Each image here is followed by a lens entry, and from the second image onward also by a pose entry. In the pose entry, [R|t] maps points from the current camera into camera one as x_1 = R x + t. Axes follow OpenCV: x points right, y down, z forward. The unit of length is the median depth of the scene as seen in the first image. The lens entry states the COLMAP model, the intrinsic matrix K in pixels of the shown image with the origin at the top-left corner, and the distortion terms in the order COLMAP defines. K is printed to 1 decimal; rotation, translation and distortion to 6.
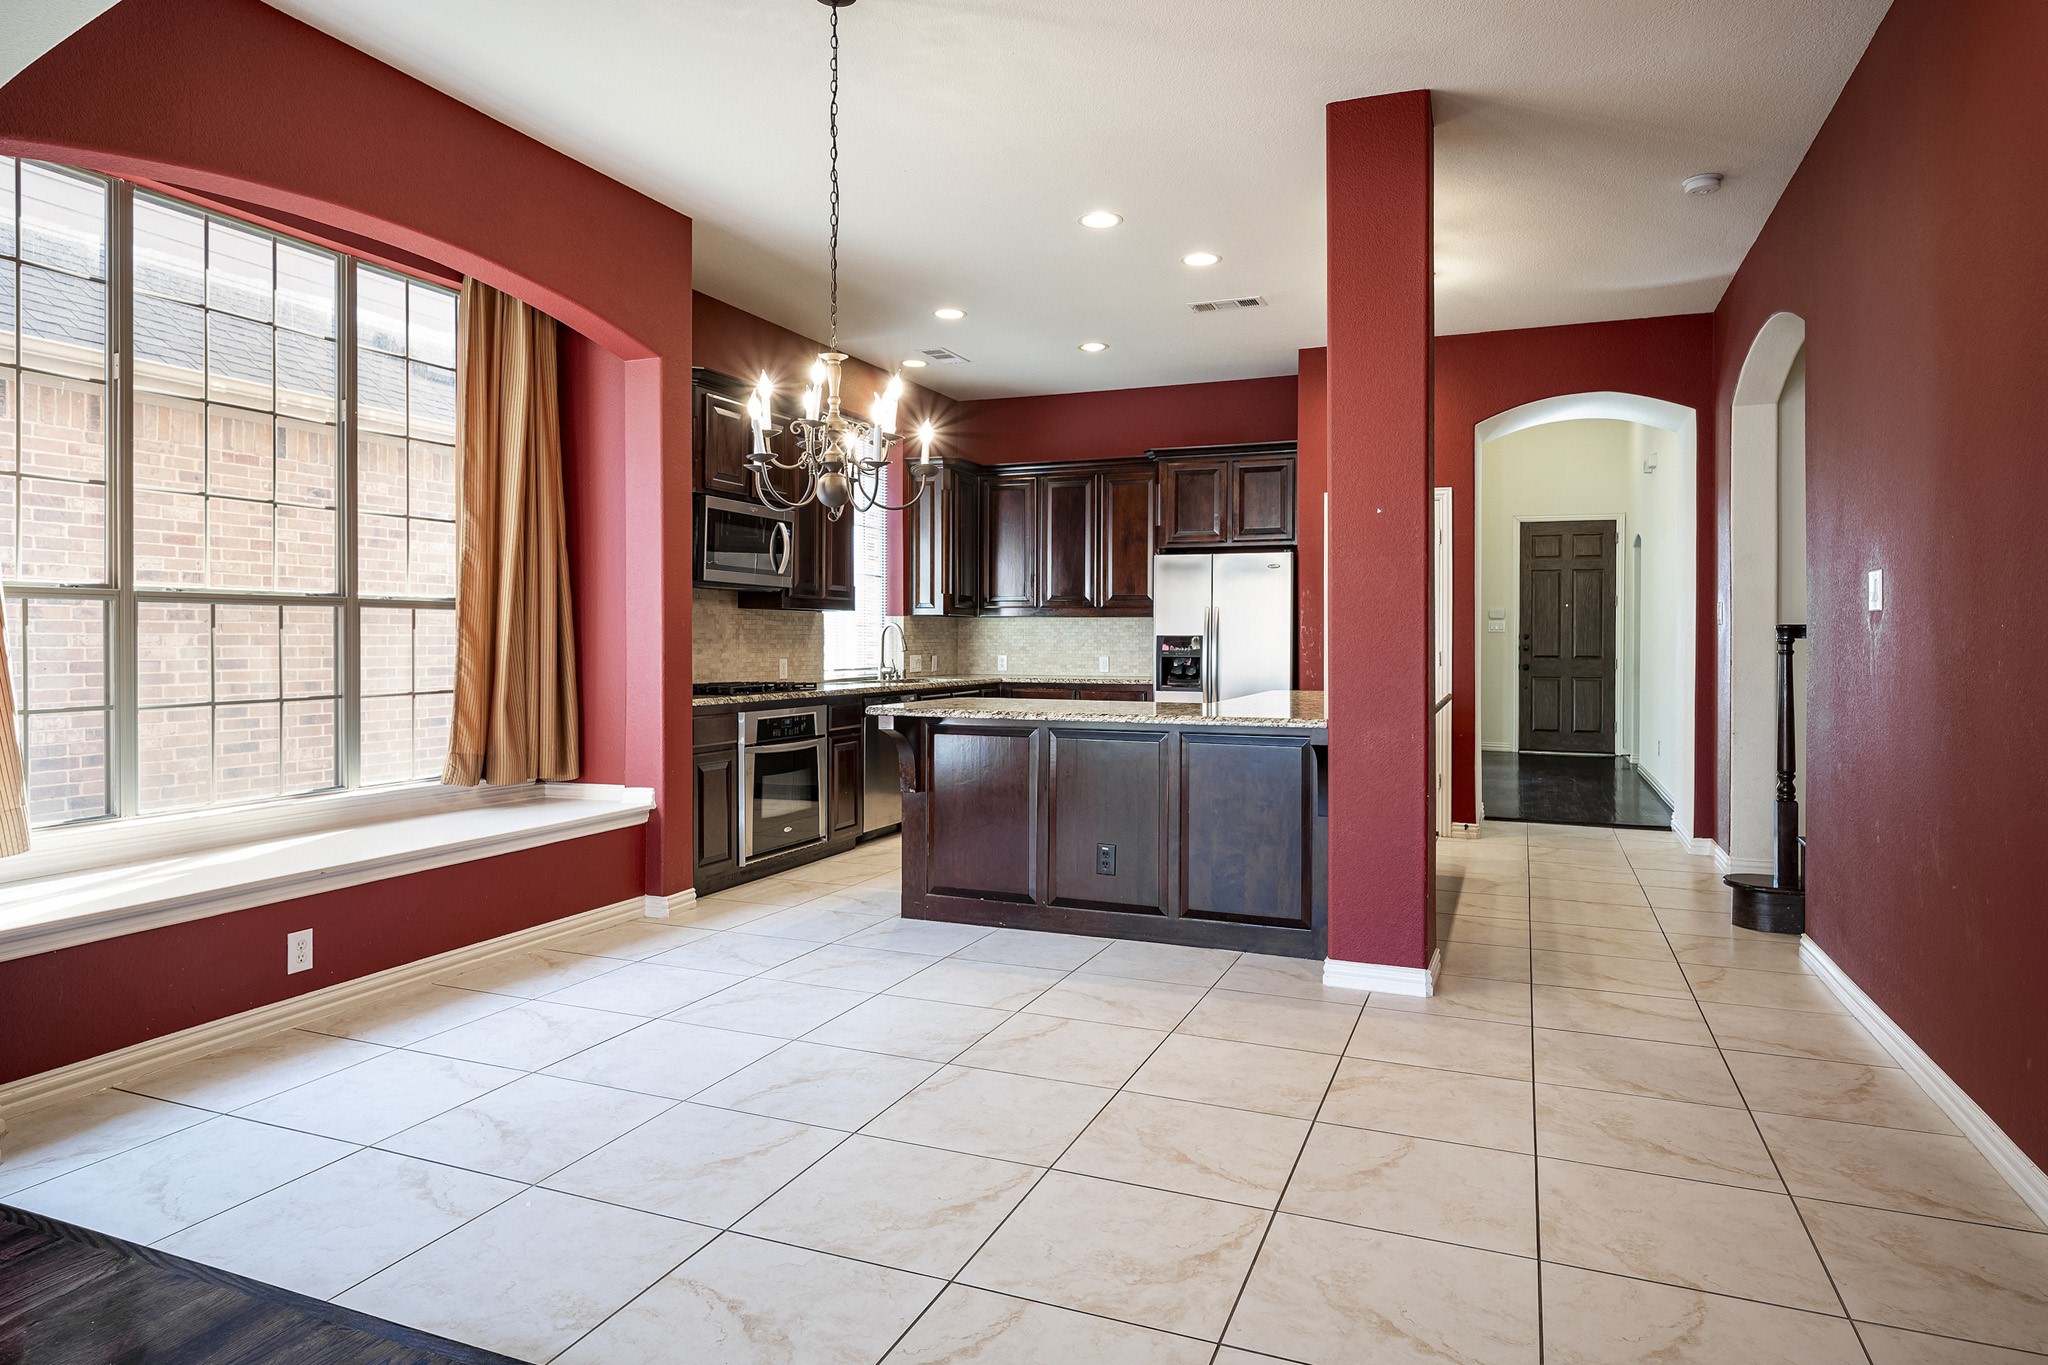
lens RADIAL K [[1217.4, 0, 1011.4], [0, 1217.4, 630.9], [0, 0, 1]] dist [-0.019555, -0.000896]
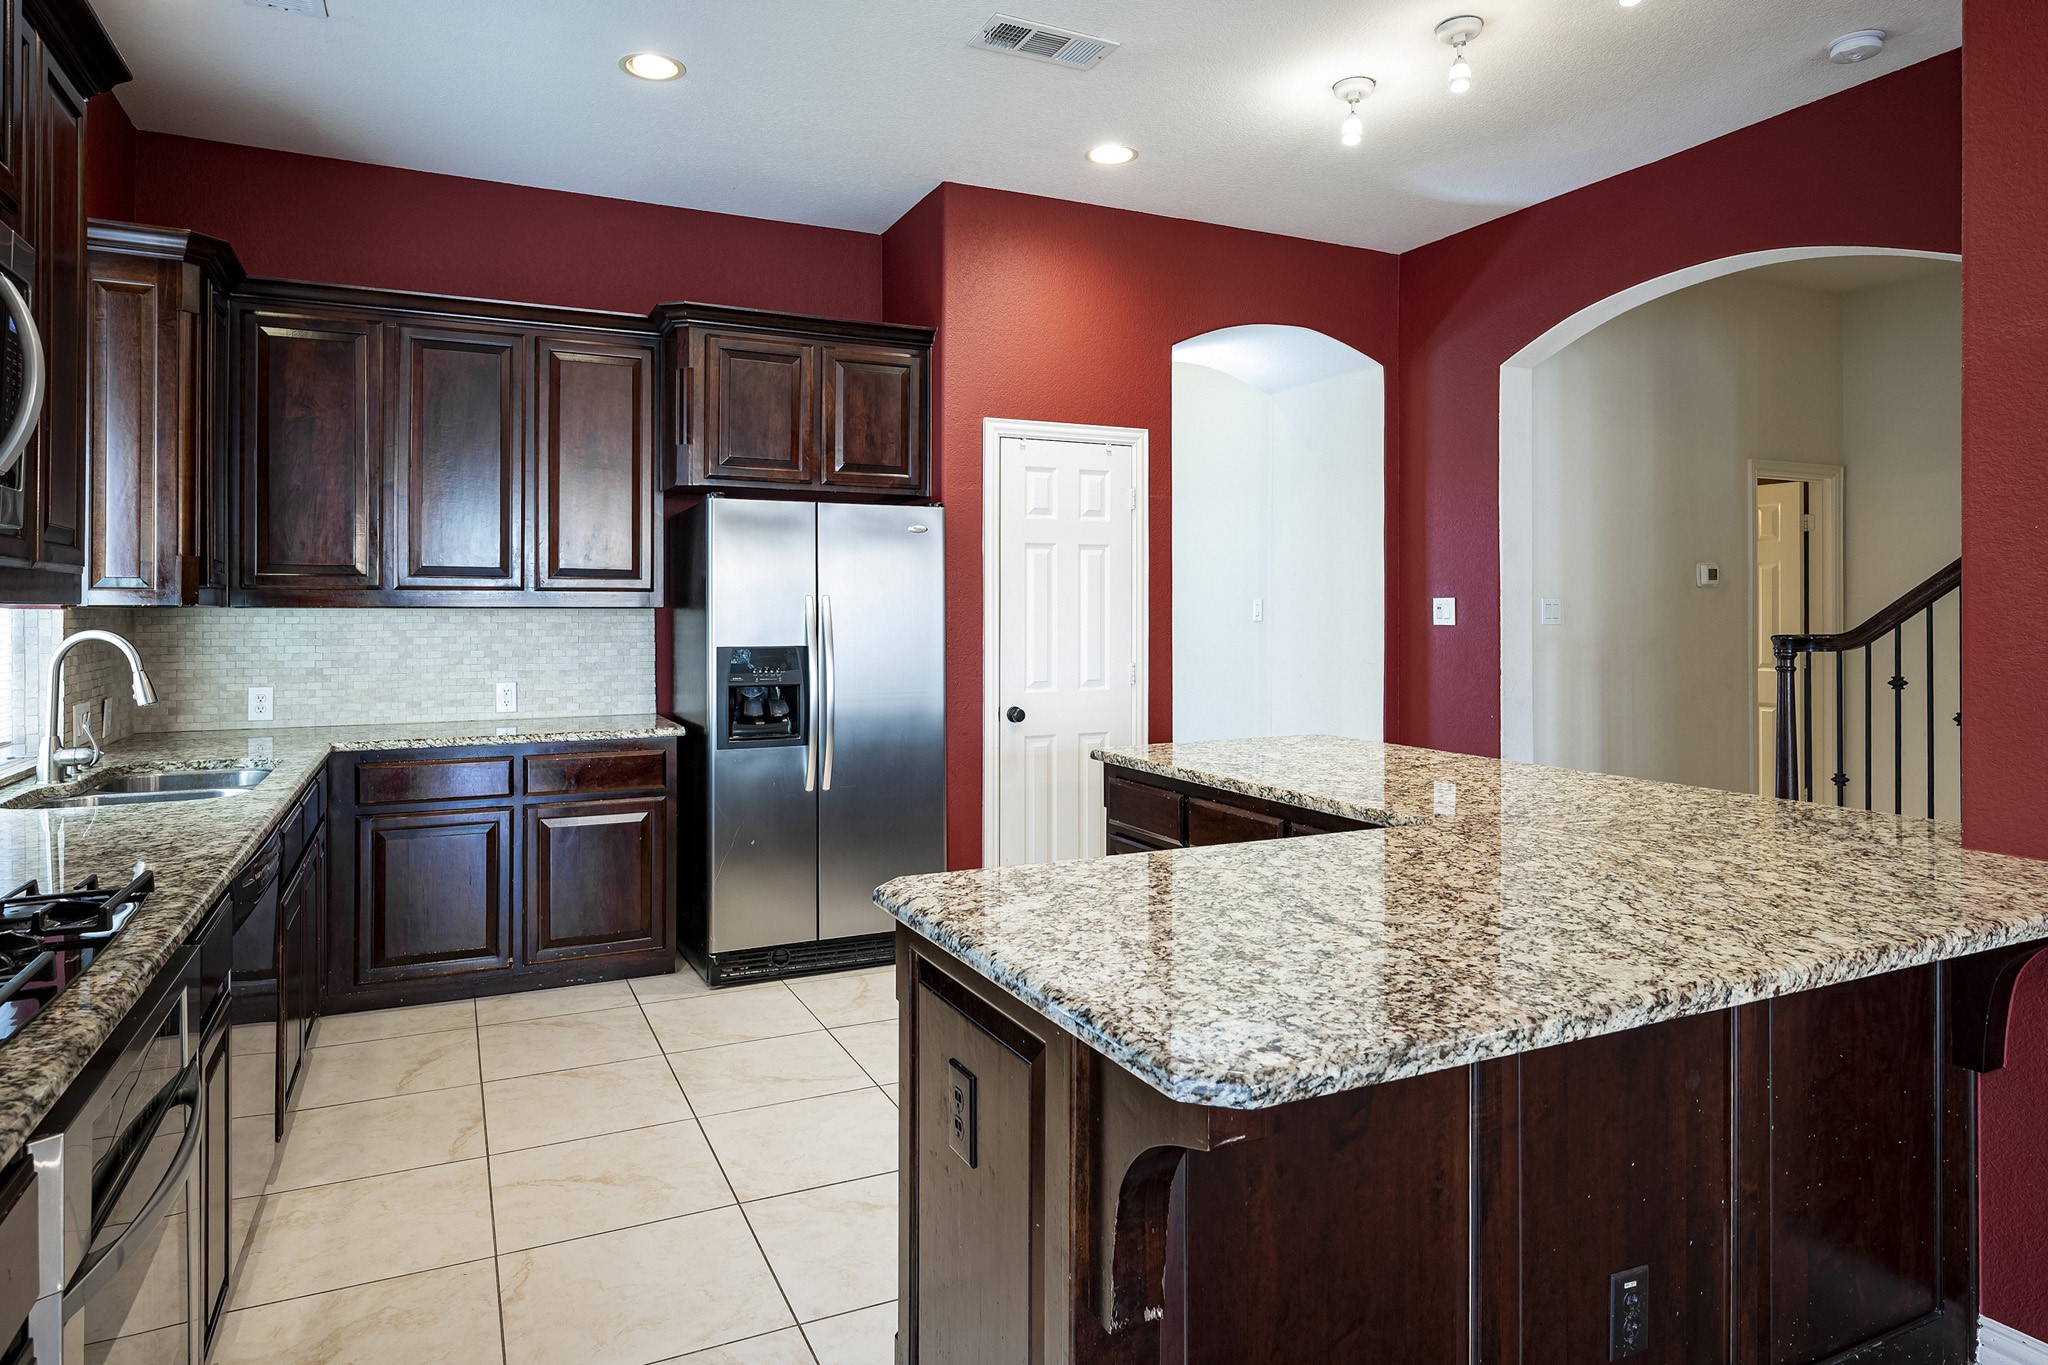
lens RADIAL K [[1217.4, 0, 1013.2], [0, 1217.4, 606.6], [0, 0, 1]] dist [-0.019555, -0.000896]
pose [[0.662827, 0.002897, 0.748767, -0.242799], [-0.002927, 0.999995, -0.001278, -0.016934], [-0.748767, -0.001345, 0.662832, 0.671774]]
